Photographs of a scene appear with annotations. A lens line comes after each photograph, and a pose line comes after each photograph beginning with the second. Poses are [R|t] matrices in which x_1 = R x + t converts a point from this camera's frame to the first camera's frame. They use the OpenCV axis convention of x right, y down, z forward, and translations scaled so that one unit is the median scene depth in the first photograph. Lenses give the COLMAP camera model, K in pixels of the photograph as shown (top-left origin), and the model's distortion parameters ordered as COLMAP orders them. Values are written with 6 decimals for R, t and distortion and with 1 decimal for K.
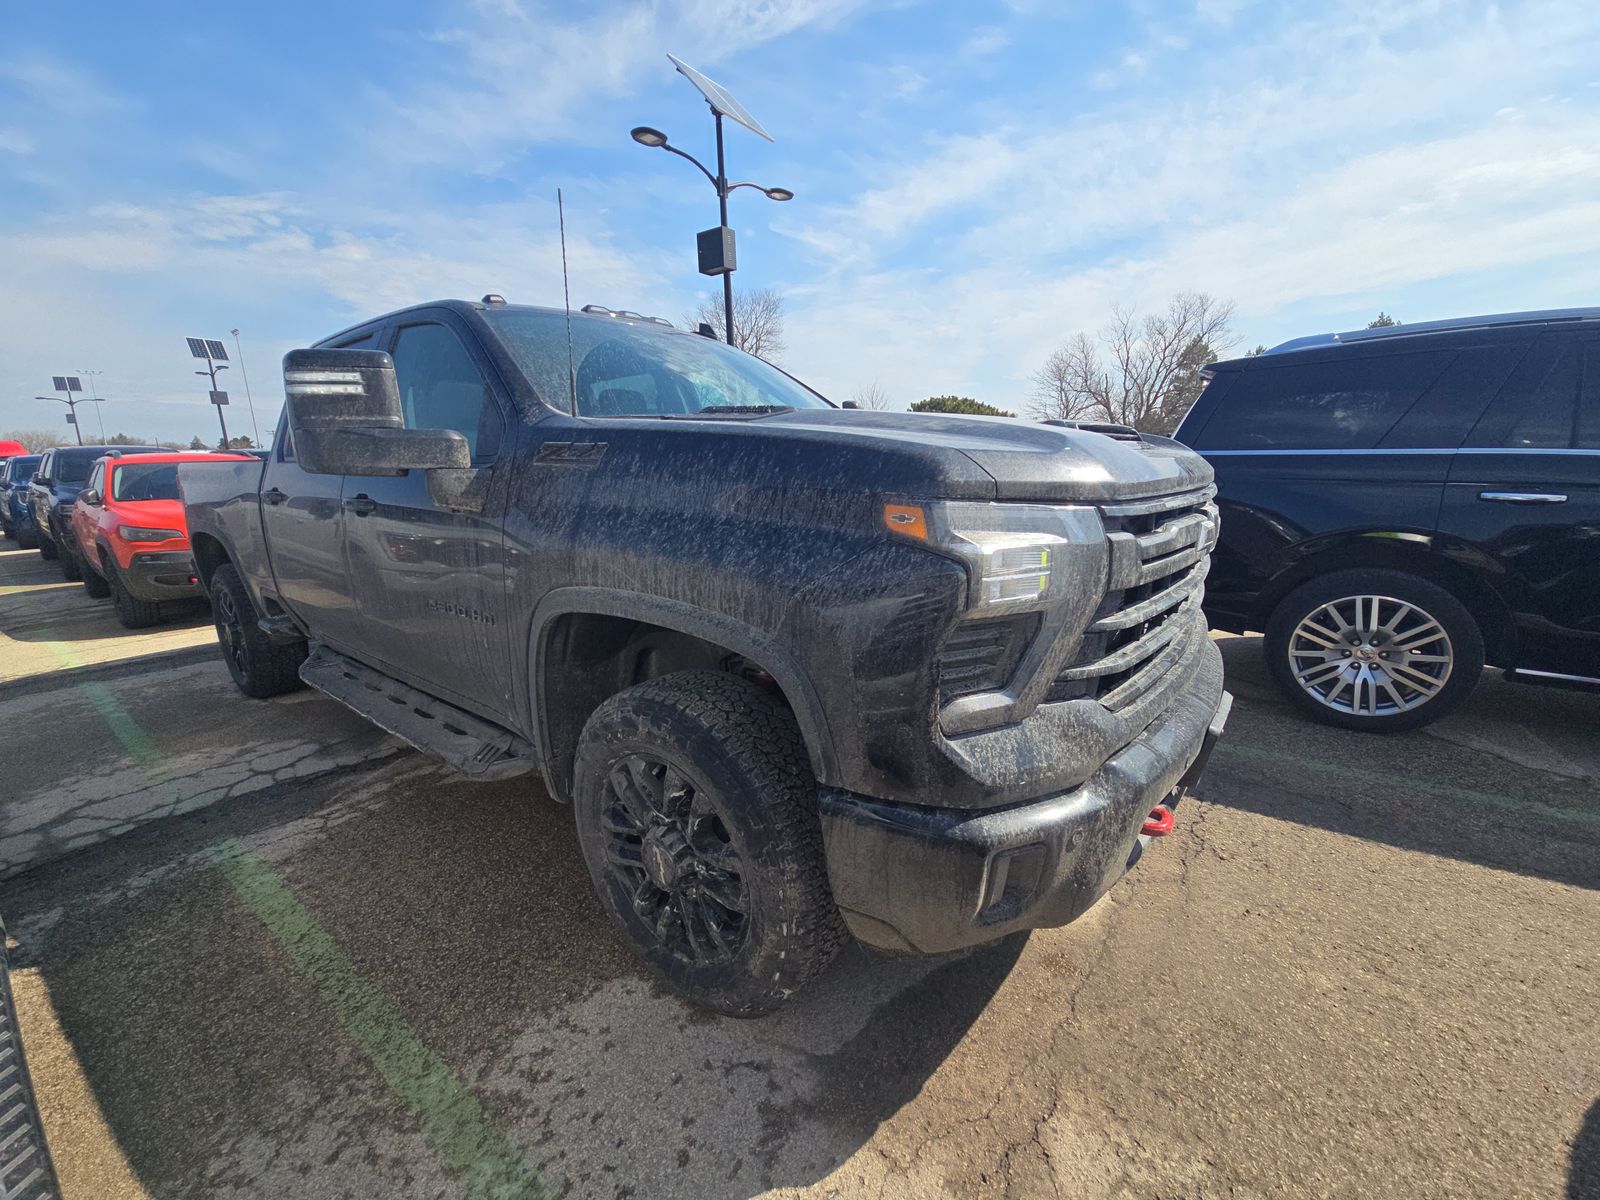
lens RADIAL K [[652.4, 0, 800.0], [0, 652.4, 600.0], [0, 0, 1]] dist [0.044183, -0.027634]
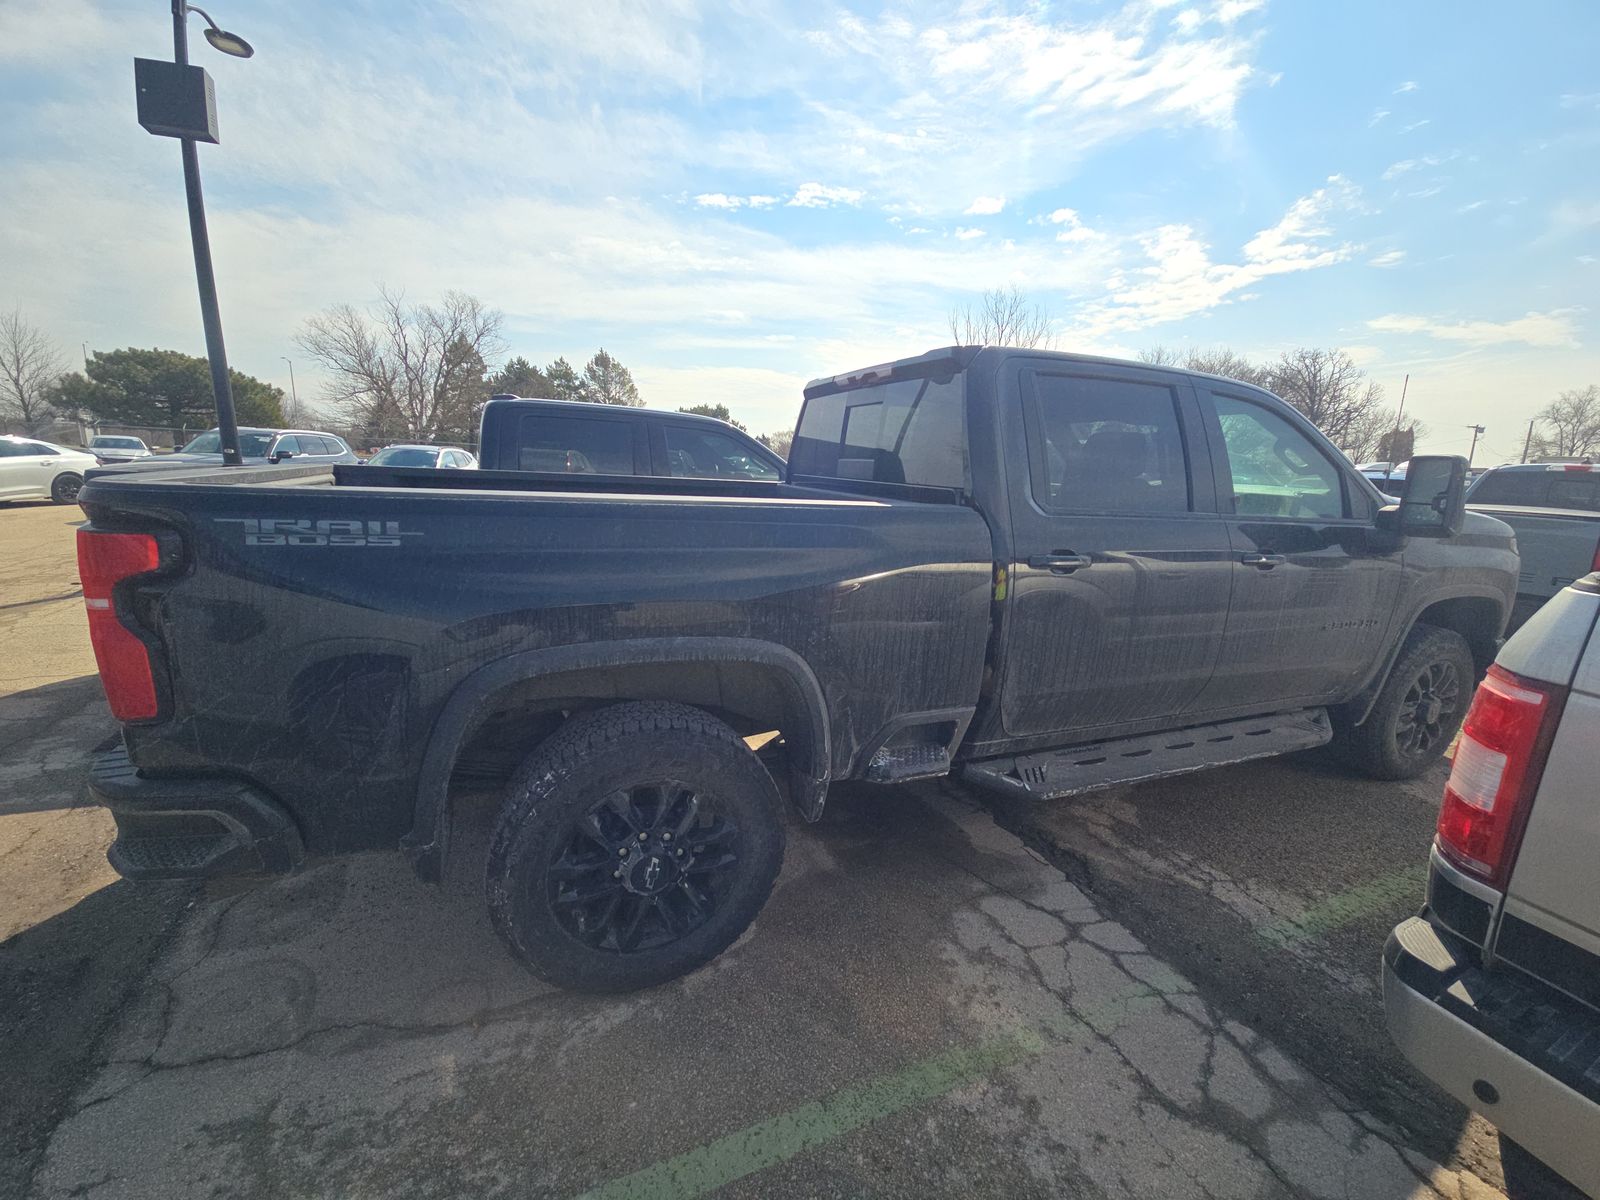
lens RADIAL K [[642.7, 0, 841.1], [0, 642.7, 603.8], [0, 0, 1]] dist [0.070888, -0.034874]
pose [[0.468675, -0.148044, 0.870877, -1.573067], [0.136136, 0.986184, 0.094382, -0.223436], [-0.872817, 0.074323, 0.482354, 0.863681]]
